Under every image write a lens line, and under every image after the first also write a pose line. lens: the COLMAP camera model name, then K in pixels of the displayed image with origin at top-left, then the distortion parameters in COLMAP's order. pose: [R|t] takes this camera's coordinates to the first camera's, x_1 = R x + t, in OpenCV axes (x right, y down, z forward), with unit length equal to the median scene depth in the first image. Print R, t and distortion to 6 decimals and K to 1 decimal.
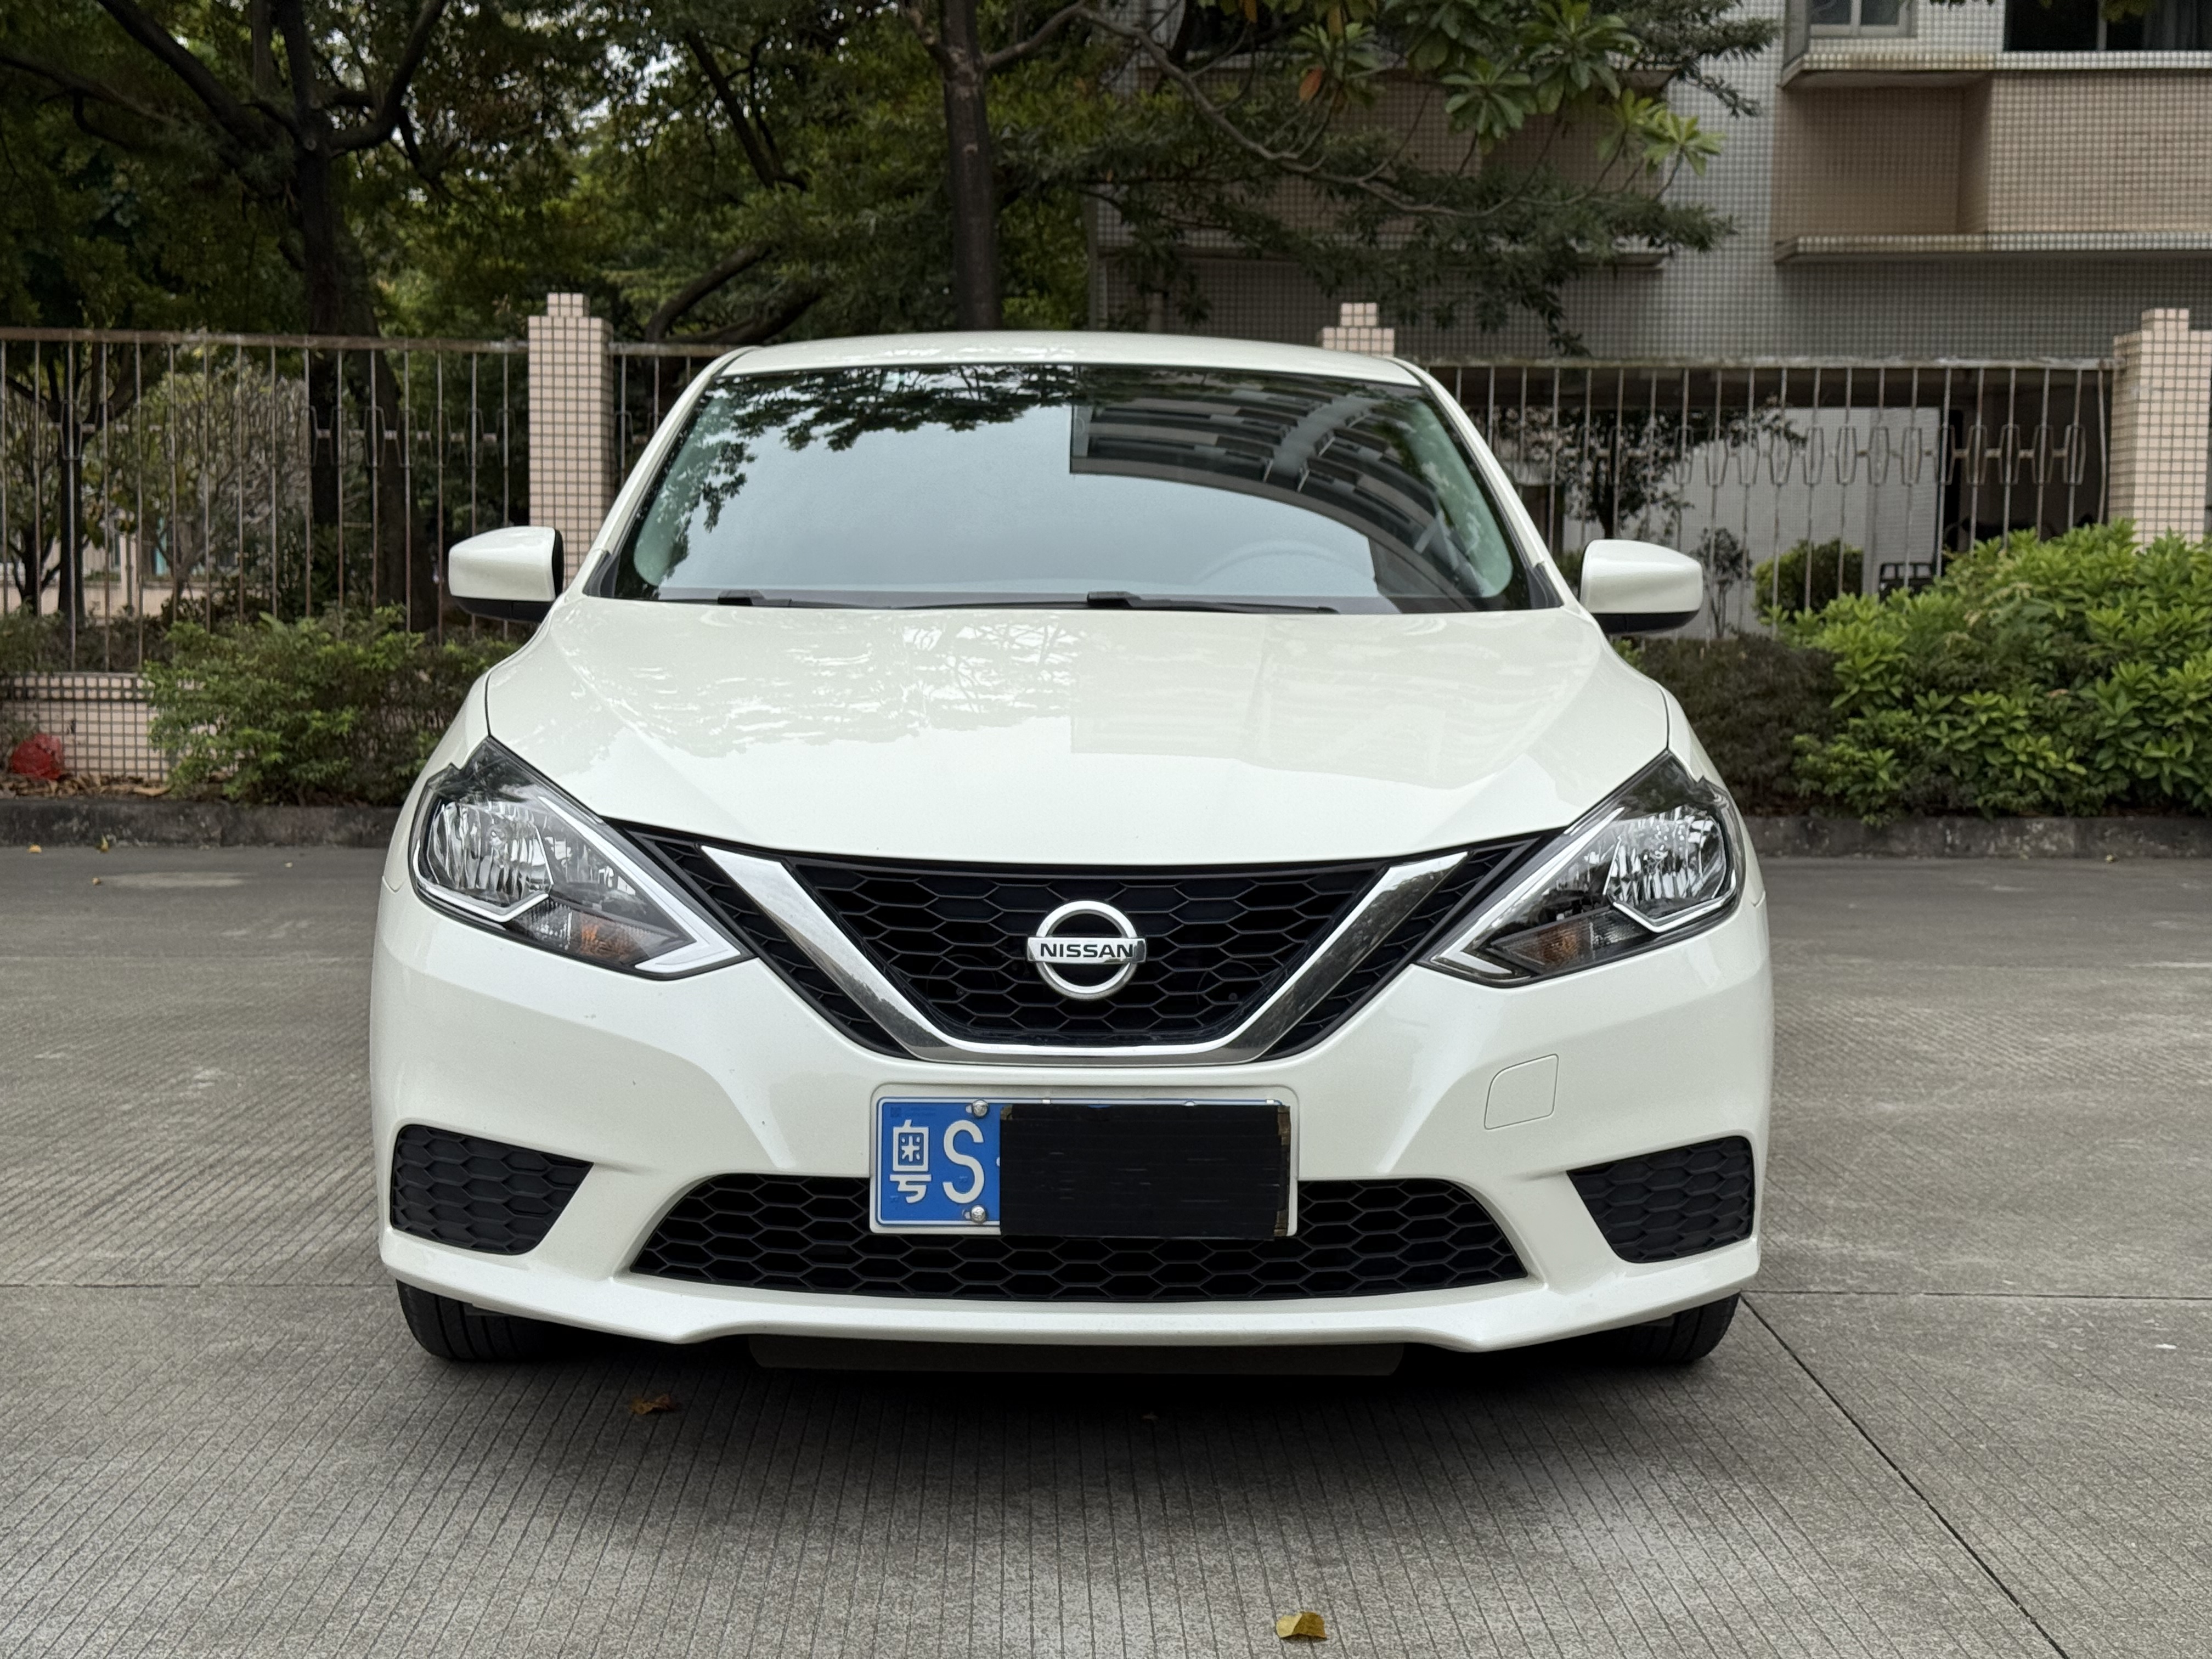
lens RADIAL K [[3080.0, 0, 1111.6], [0, 3080.0, 826.5], [0, 0, 1]] dist [0.164032, -0.247892]
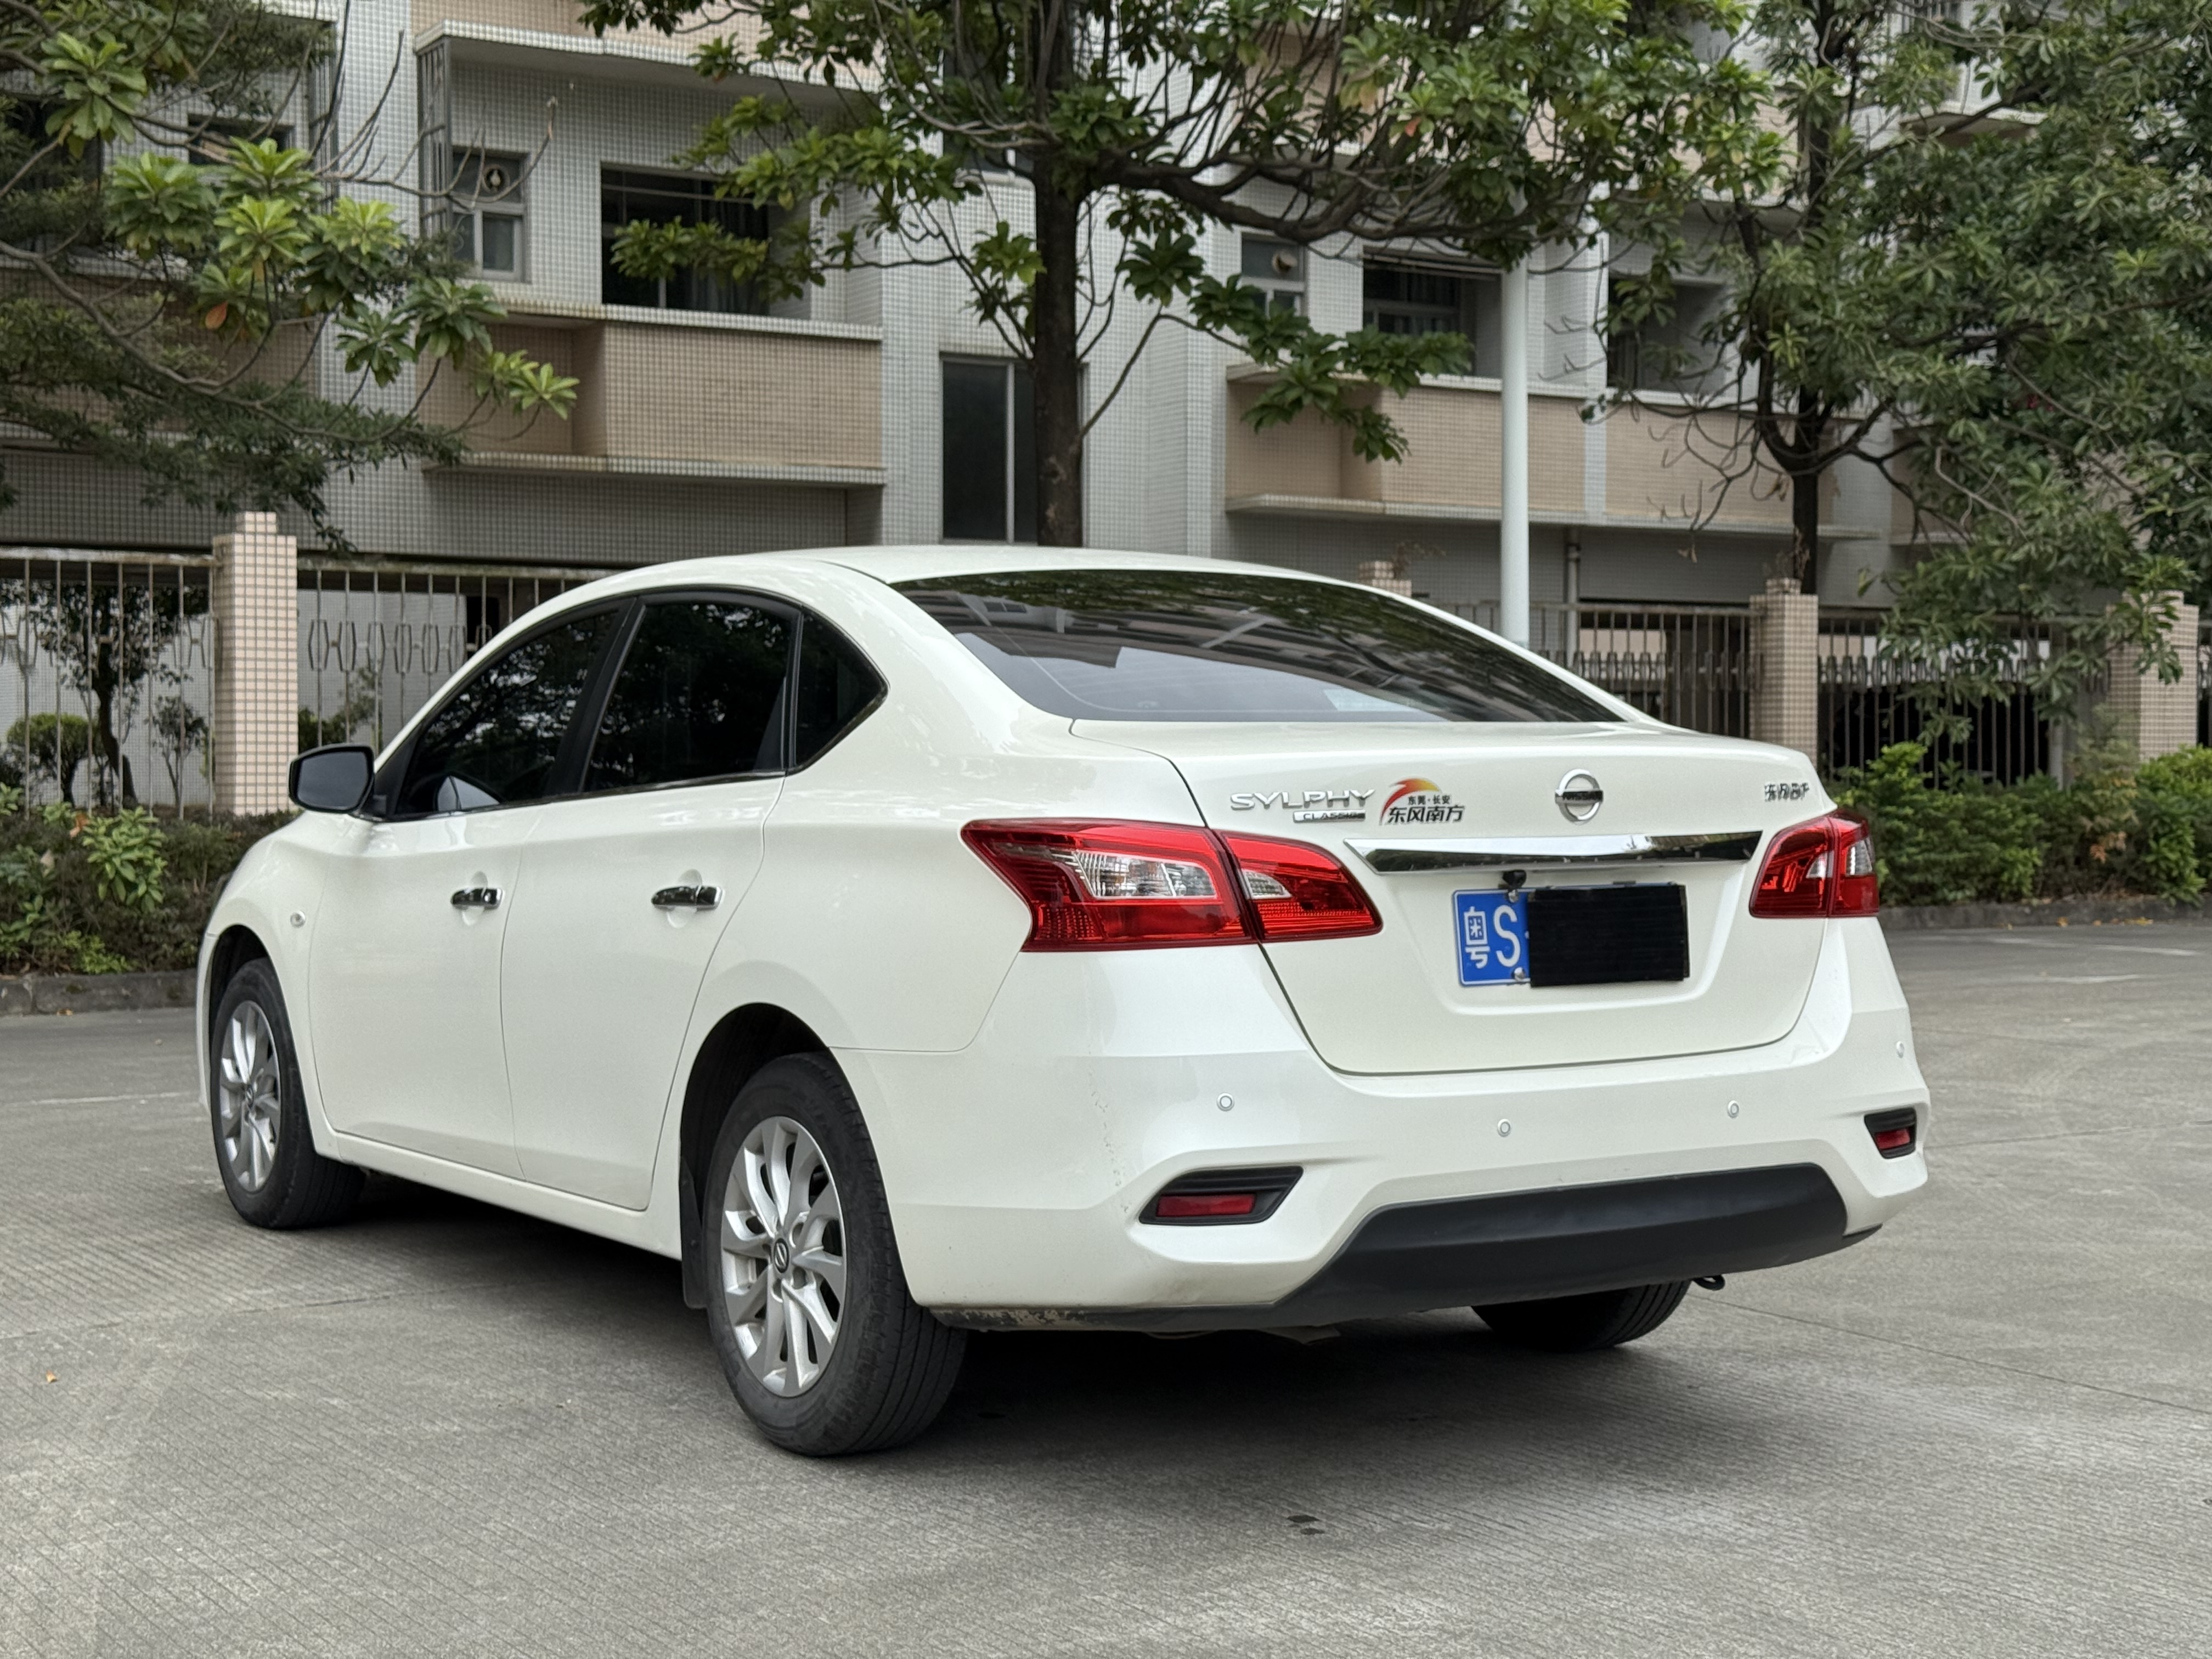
lens RADIAL K [[3080.0, 0, 1111.6], [0, 3080.0, 826.5], [0, 0, 1]] dist [0.164032, -0.247892]
pose [[0.853131, -0.021724, 0.521245, -0.272710], [0.048593, 0.998098, -0.037936, 0.002850], [-0.519429, 0.057693, 0.852564, -0.129419]]
